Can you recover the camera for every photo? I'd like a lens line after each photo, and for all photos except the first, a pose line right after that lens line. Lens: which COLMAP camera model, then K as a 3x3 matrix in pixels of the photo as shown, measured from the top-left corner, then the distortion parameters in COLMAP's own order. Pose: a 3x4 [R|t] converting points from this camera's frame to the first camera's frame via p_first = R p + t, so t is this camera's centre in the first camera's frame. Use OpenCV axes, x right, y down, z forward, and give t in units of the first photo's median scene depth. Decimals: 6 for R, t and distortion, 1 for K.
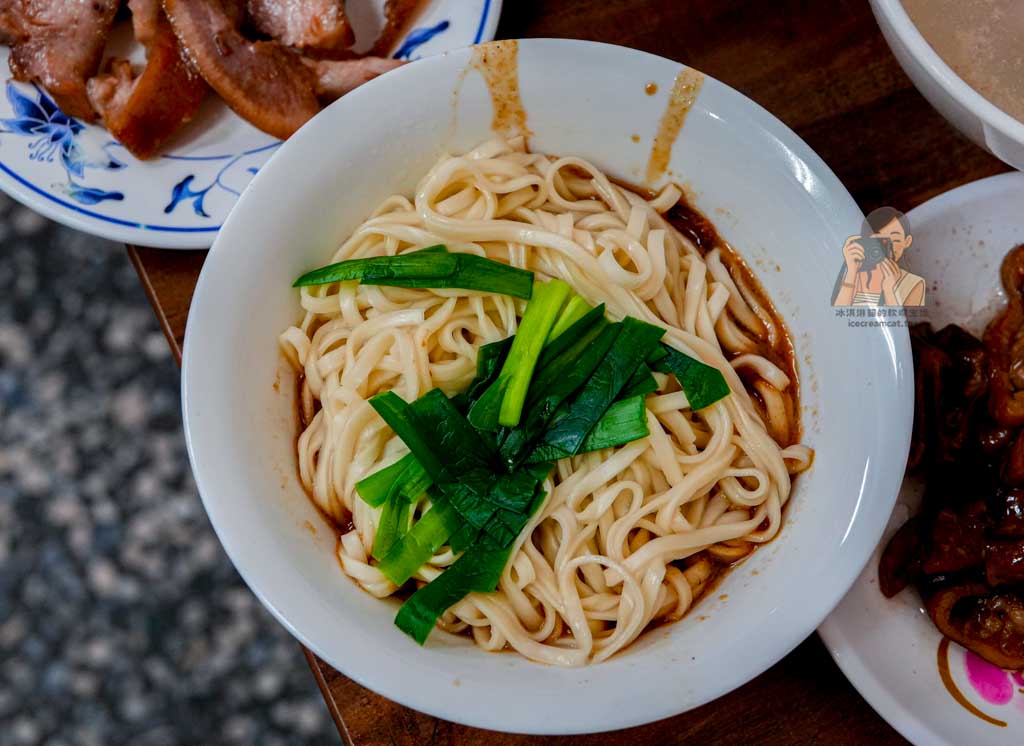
lens RADIAL K [[1705.2, 0, 510.4], [0, 1705.2, 367.9], [0, 0, 1]] dist [0.004535, 0.000000]
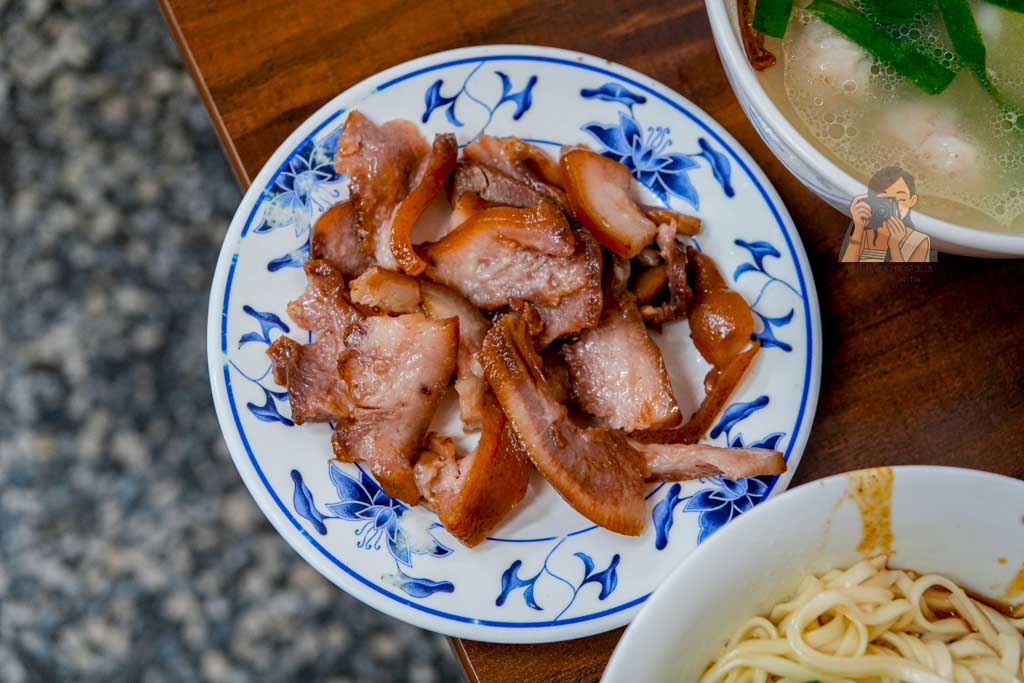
lens RADIAL K [[1441.2, 0, 509.5], [0, 1441.2, 343.1], [0, 0, 1]] dist [-0.003312, 0.000000]
pose [[0.999616, 0.007782, 0.026603, -0.231386], [-0.007481, 0.999907, -0.011391, -0.246390], [-0.026689, 0.011187, 0.999581, 0.176622]]
